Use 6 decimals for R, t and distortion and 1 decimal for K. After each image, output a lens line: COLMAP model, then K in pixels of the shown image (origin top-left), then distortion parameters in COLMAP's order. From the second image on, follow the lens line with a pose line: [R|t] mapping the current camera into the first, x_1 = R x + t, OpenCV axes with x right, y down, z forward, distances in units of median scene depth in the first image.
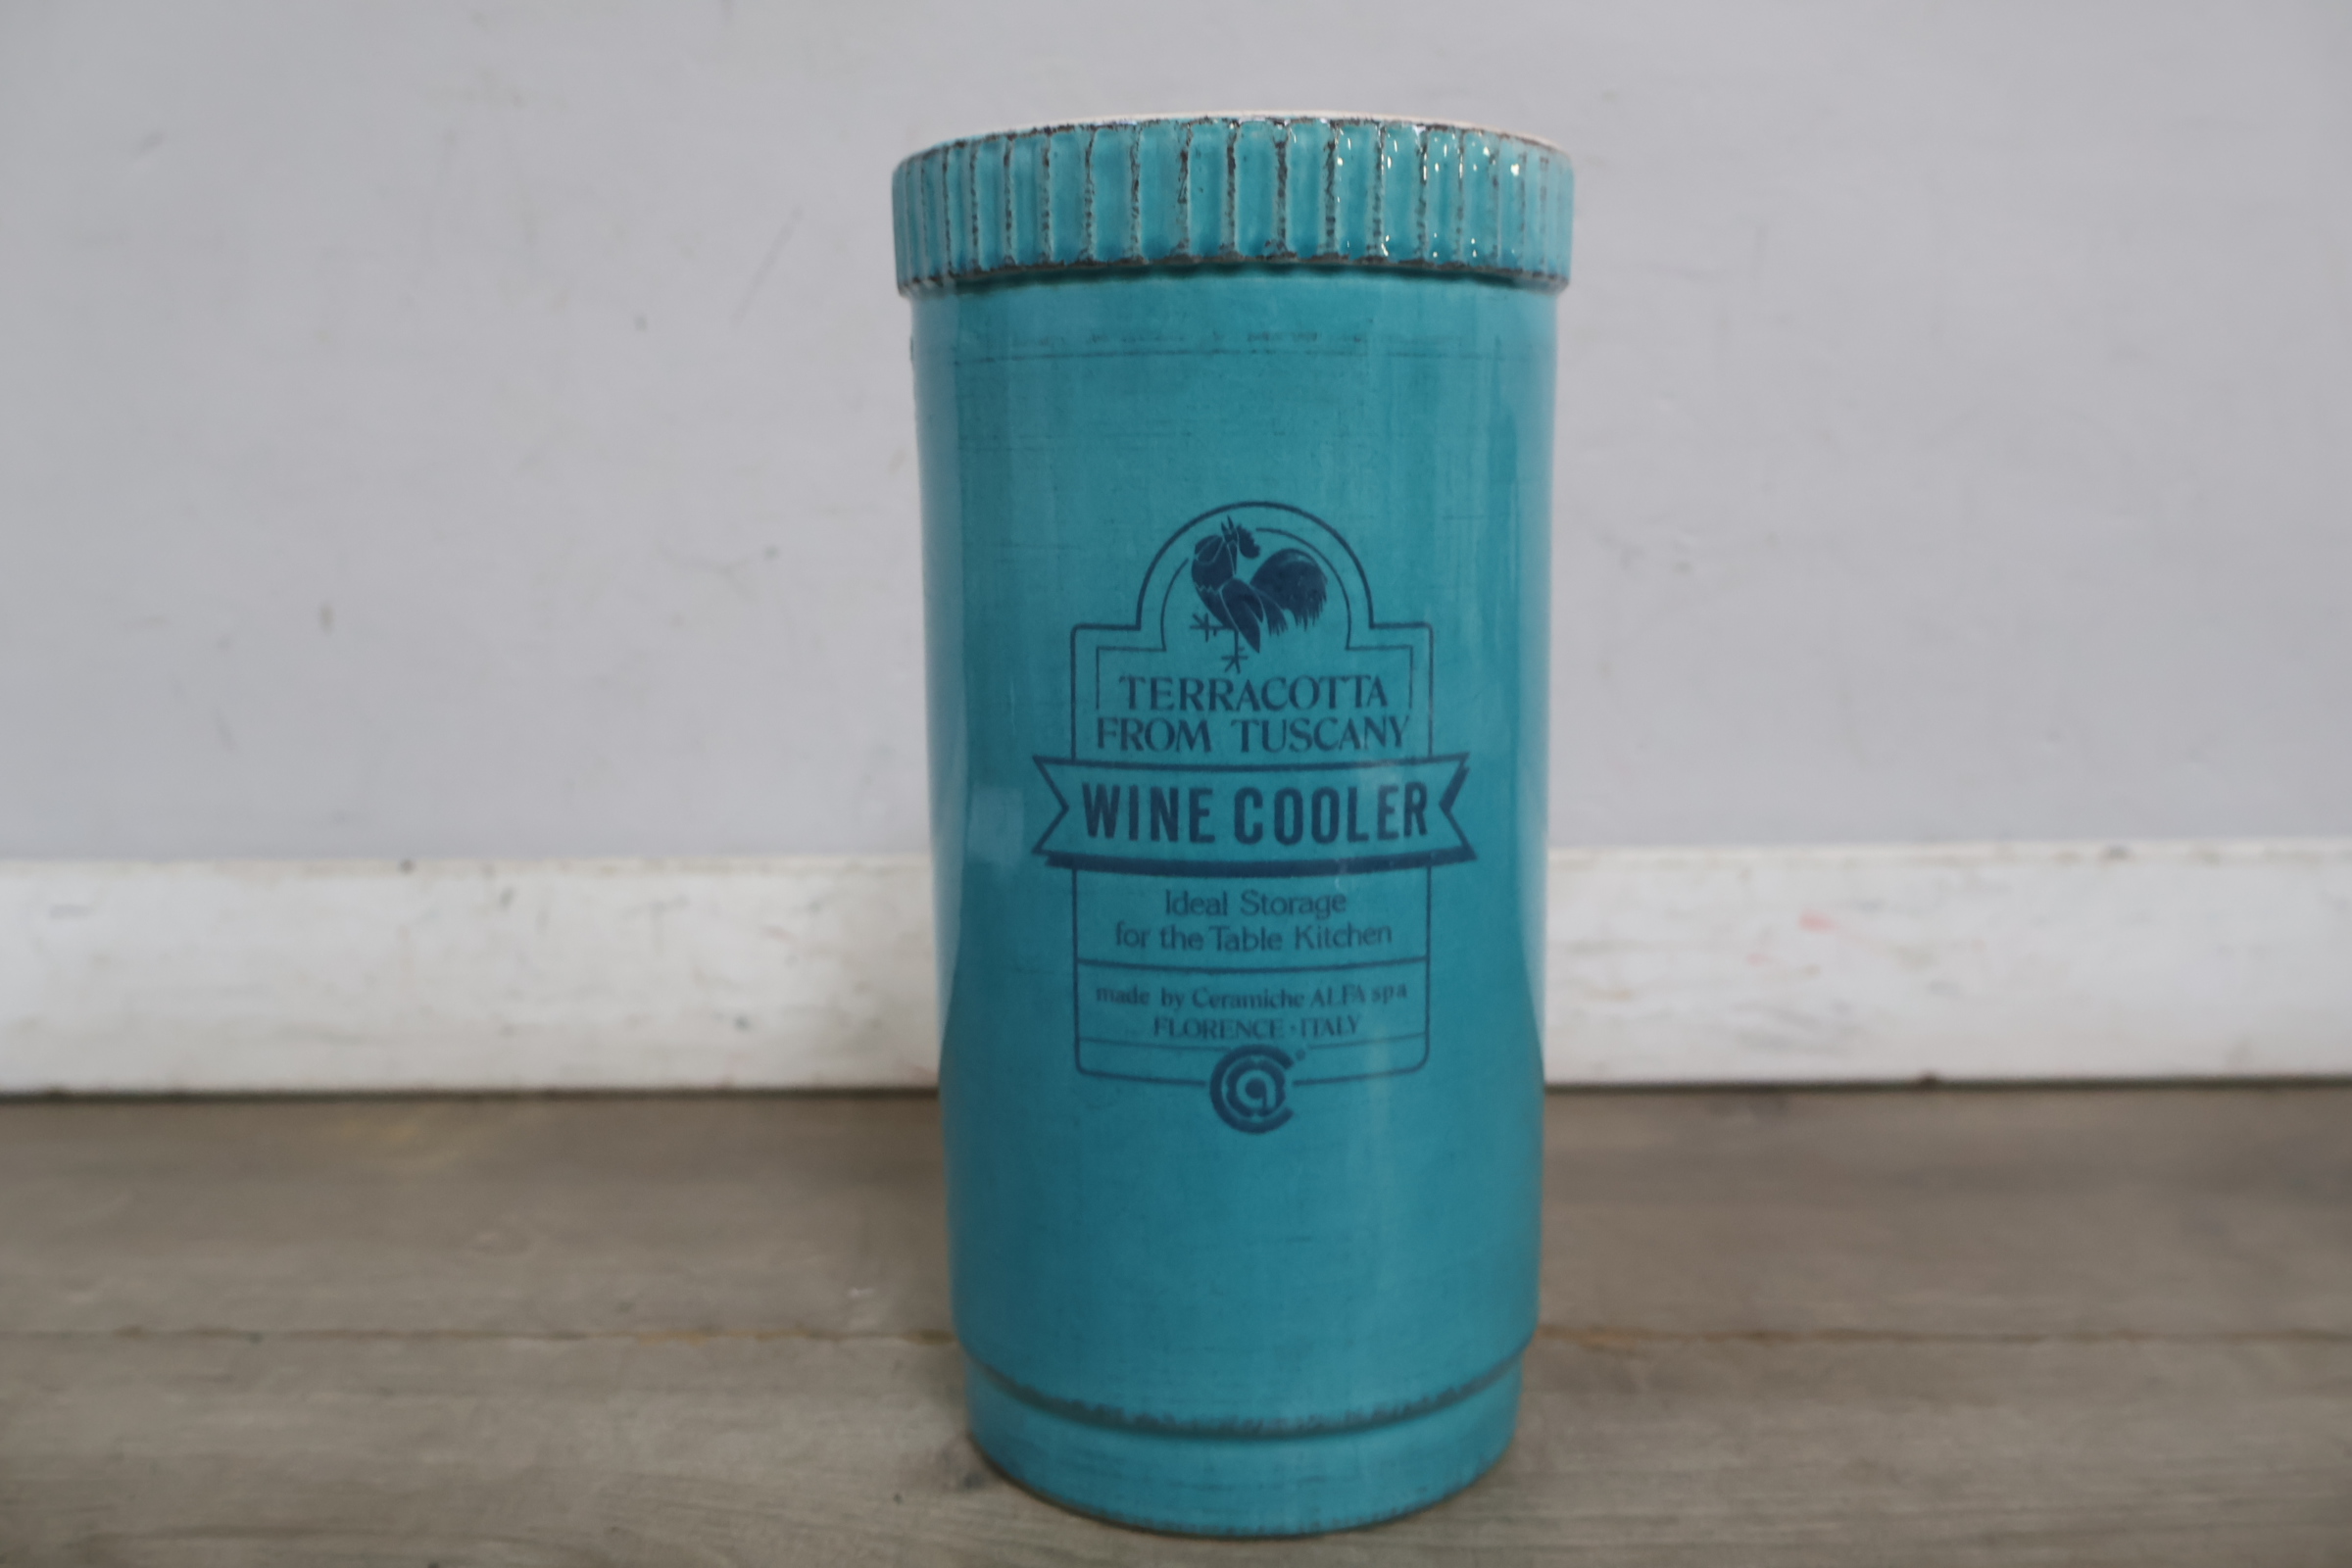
lens RADIAL K [[2095.9, 0, 1157.3], [0, 2095.9, 778.5], [0, 0, 1]] dist [0.019391, -0.003363]
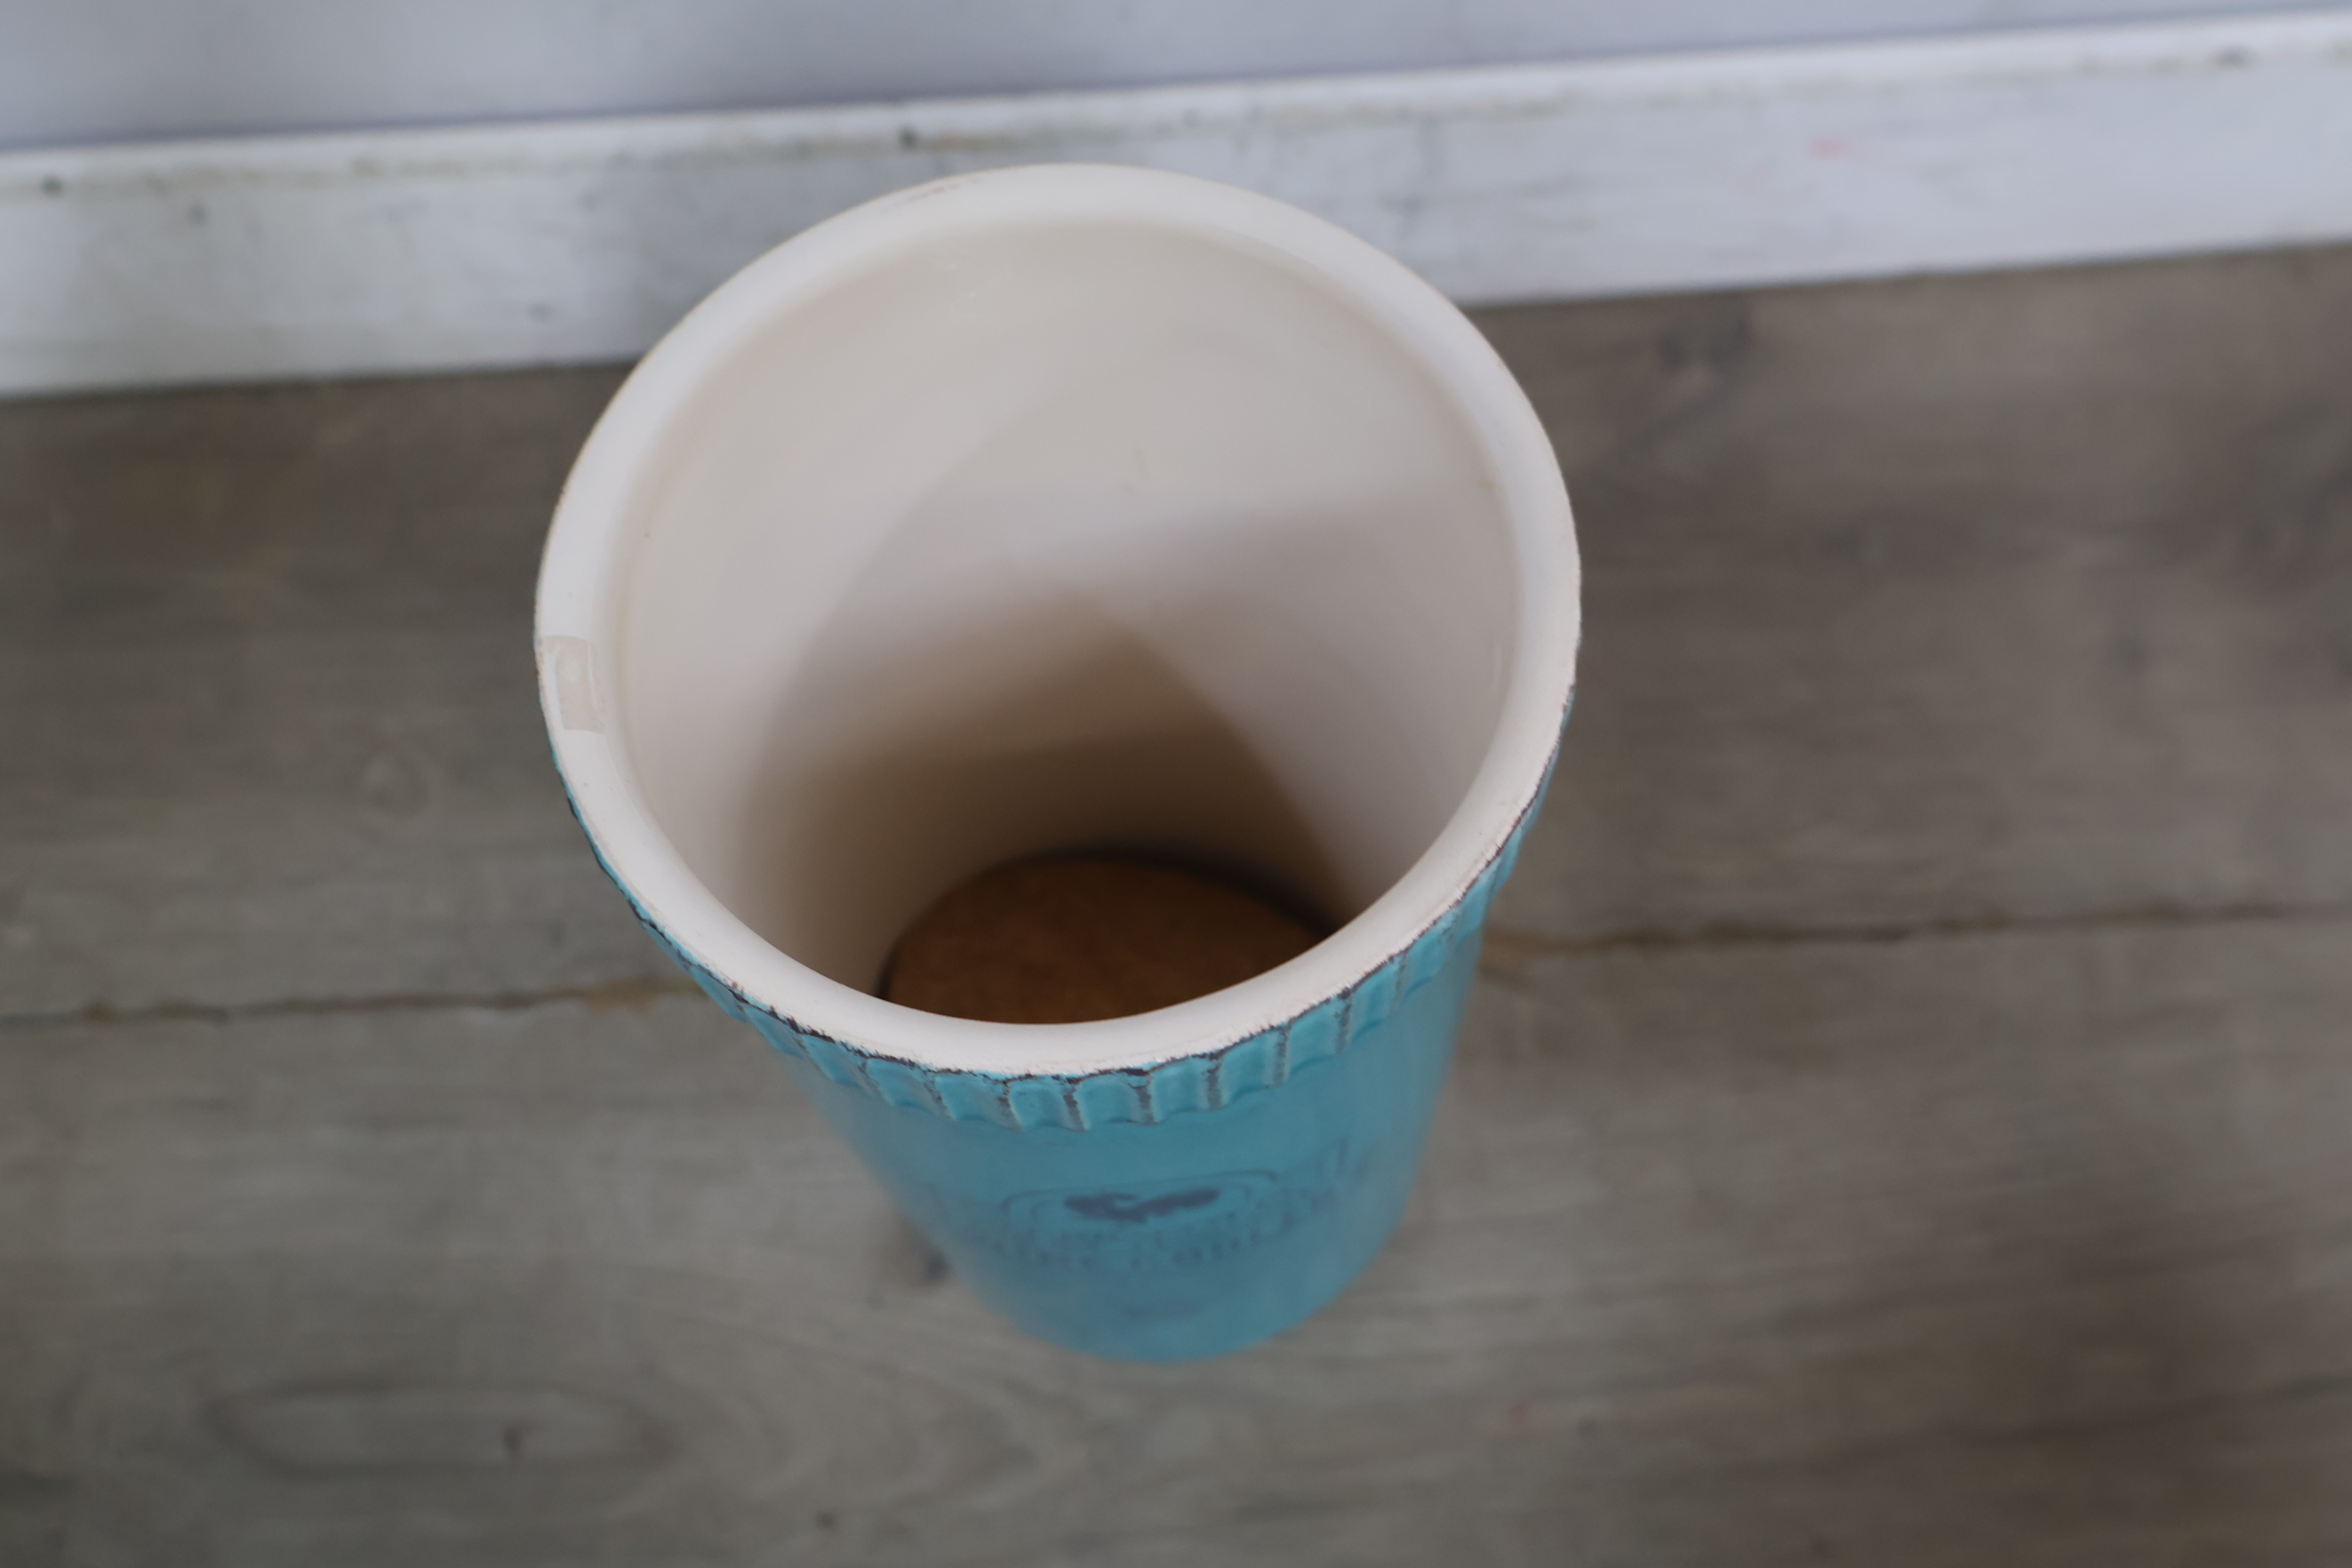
lens RADIAL K [[2095.9, 0, 1164.7], [0, 2095.9, 787.6], [0, 0, 1]] dist [0.019391, -0.003363]
pose [[0.996524, -0.083248, -0.003122, 0.072901], [0.047332, 0.534950, 0.843557, -0.885033], [-0.068554, -0.840772, 0.537031, 0.670830]]
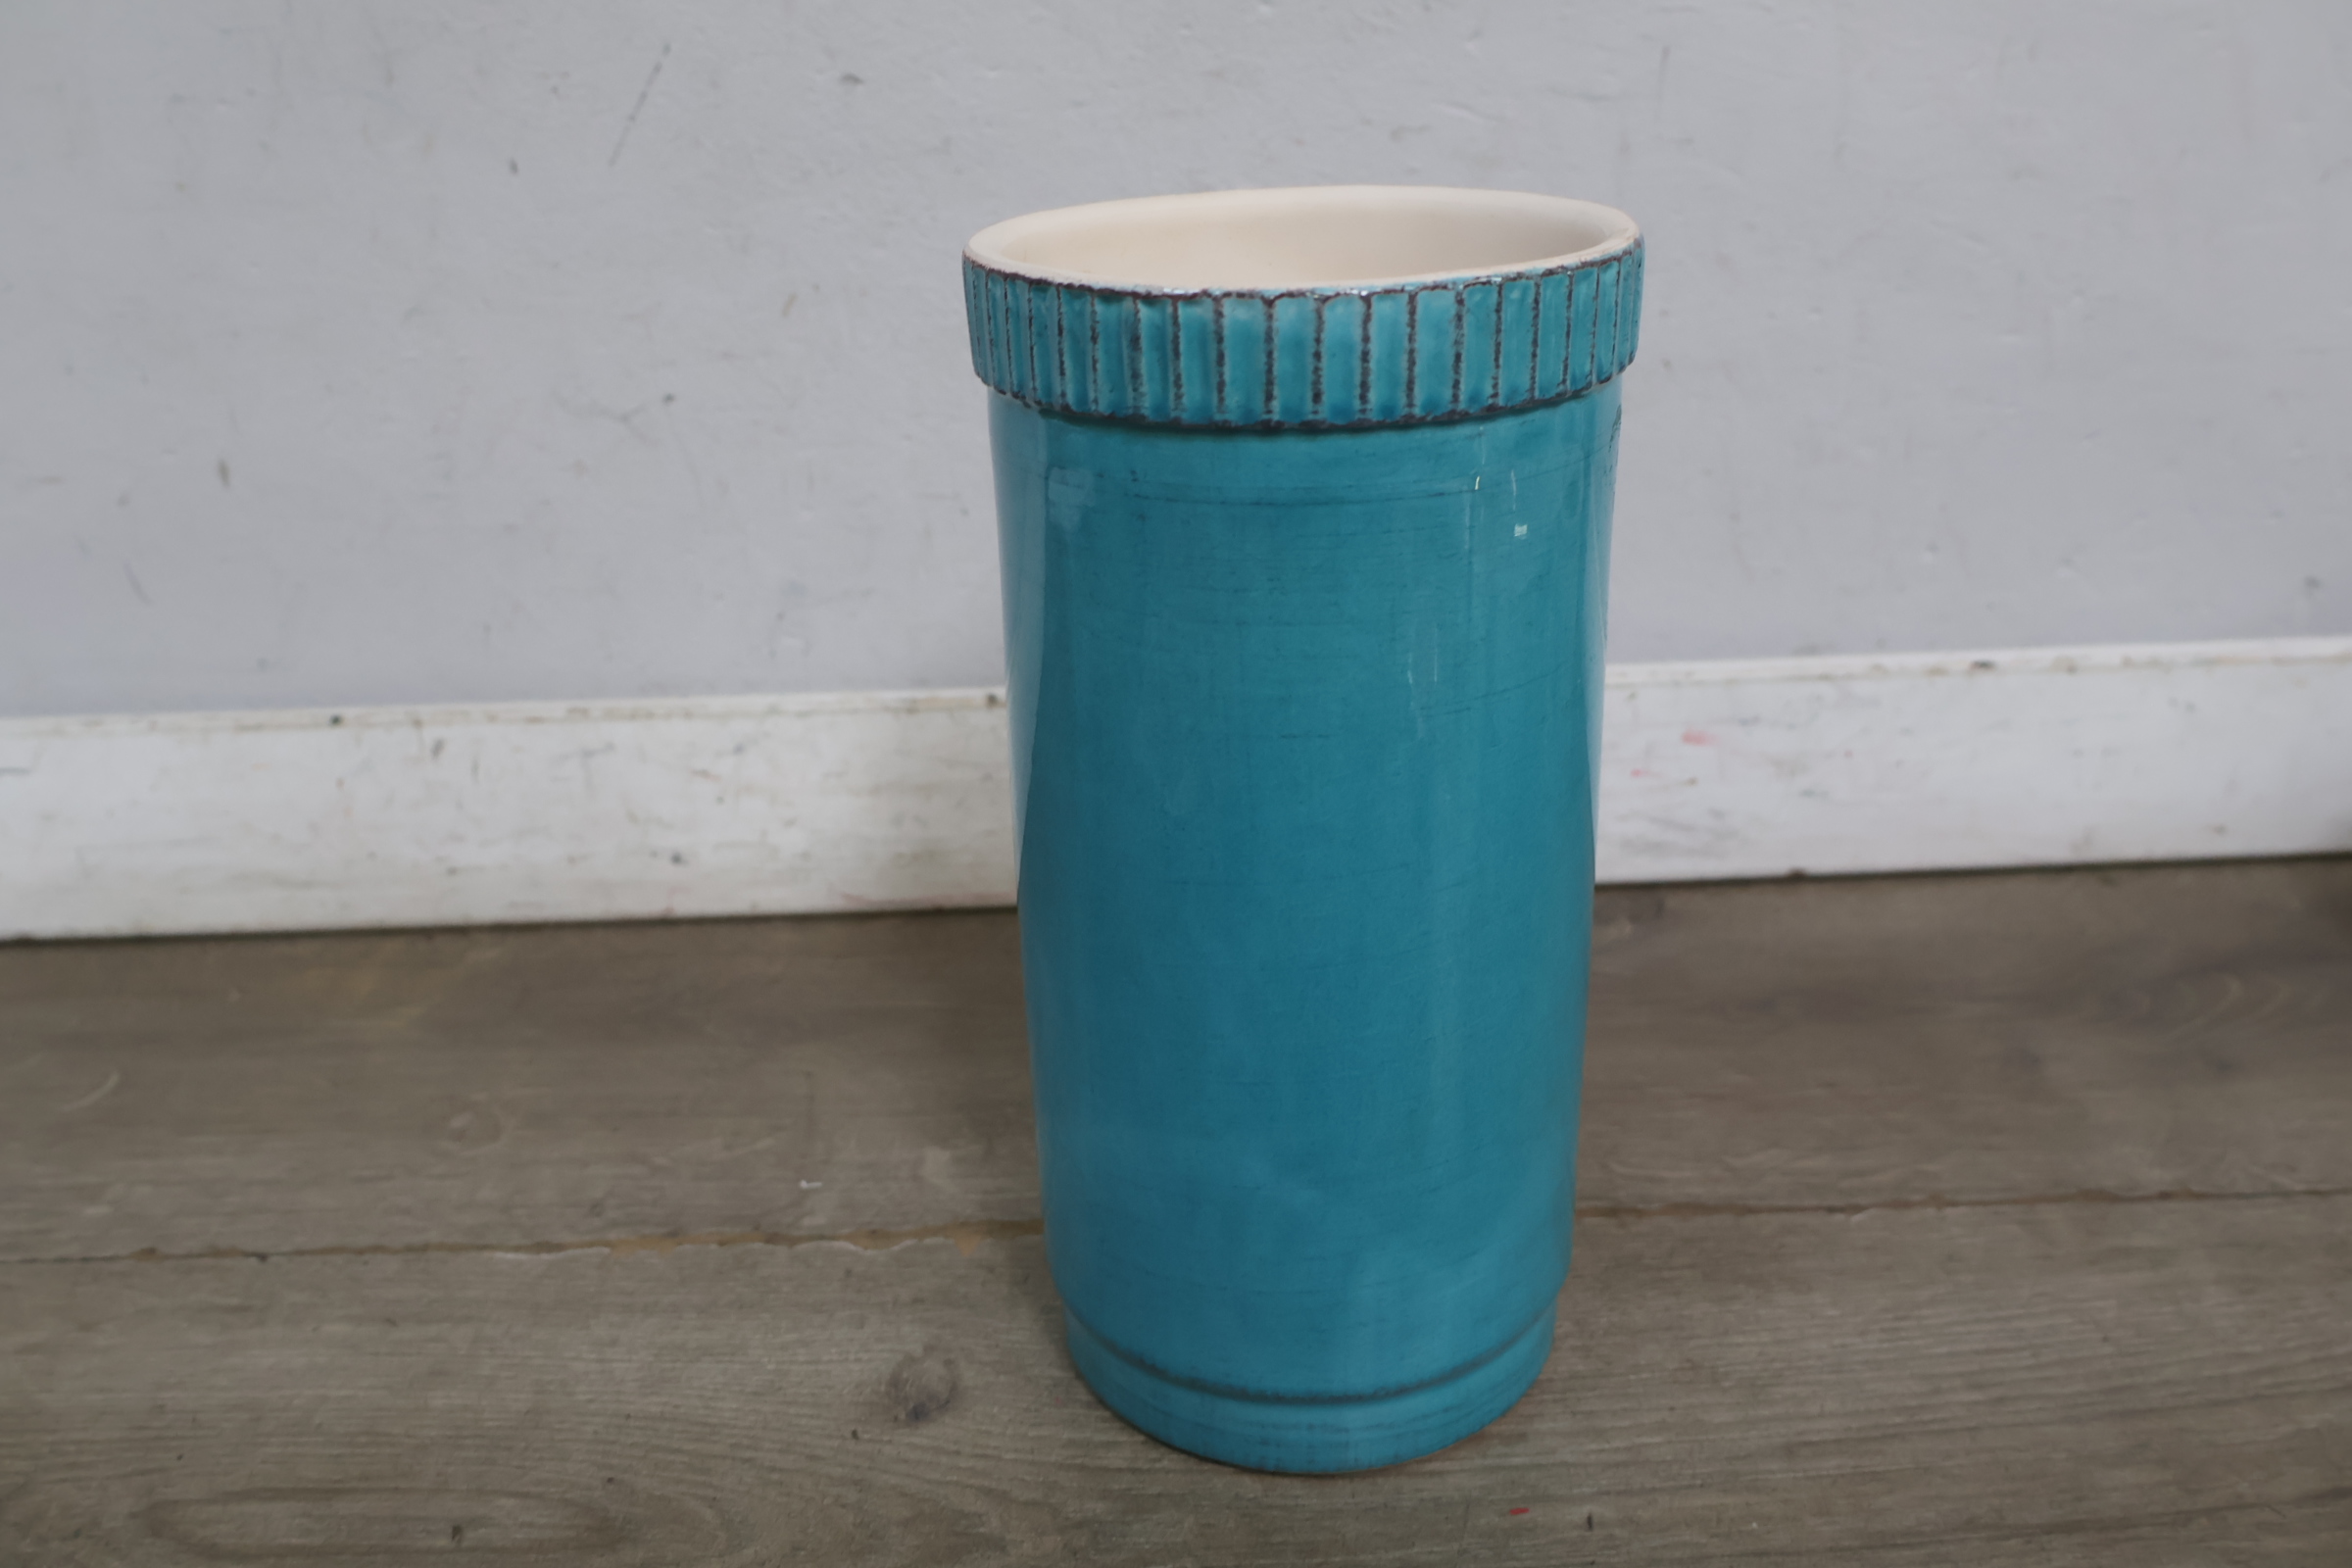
lens RADIAL K [[2095.9, 0, 1156.1], [0, 2095.9, 824.9], [0, 0, 1]] dist [0.019391, -0.003363]
pose [[0.999035, -0.035038, 0.026477, 0.024856], [0.026836, 0.964291, 0.263481, -0.310349], [-0.034764, -0.262516, 0.964301, -0.029091]]
